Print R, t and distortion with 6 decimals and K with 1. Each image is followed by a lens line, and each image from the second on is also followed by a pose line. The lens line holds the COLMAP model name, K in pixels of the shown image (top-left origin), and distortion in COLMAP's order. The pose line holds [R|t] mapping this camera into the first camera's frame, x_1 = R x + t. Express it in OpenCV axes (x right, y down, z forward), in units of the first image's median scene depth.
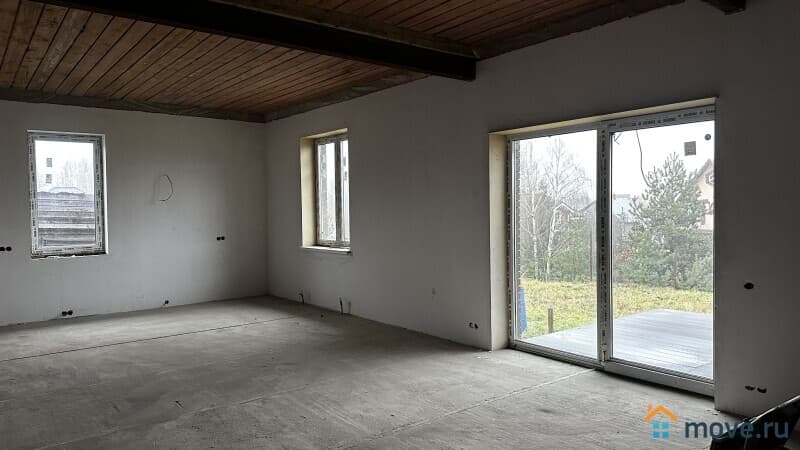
lens RADIAL K [[561.6, 0, 400.0], [0, 561.6, 225.0], [0, 0, 1]] dist [0.110775, -0.147677]
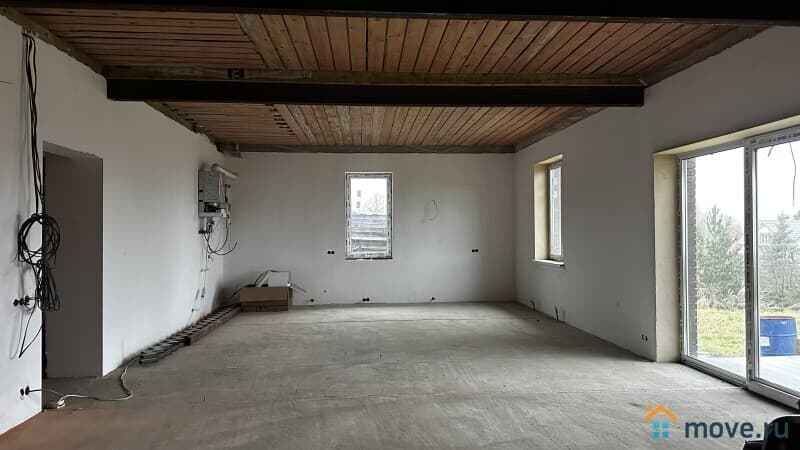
lens RADIAL K [[561.6, 0, 400.0], [0, 561.6, 225.0], [0, 0, 1]] dist [0.110775, -0.147677]
pose [[0.828355, 0.001741, -0.560201, 0.303857], [-0.021406, 0.999363, -0.028546, 0.008609], [0.559794, 0.035638, 0.827865, -0.123735]]
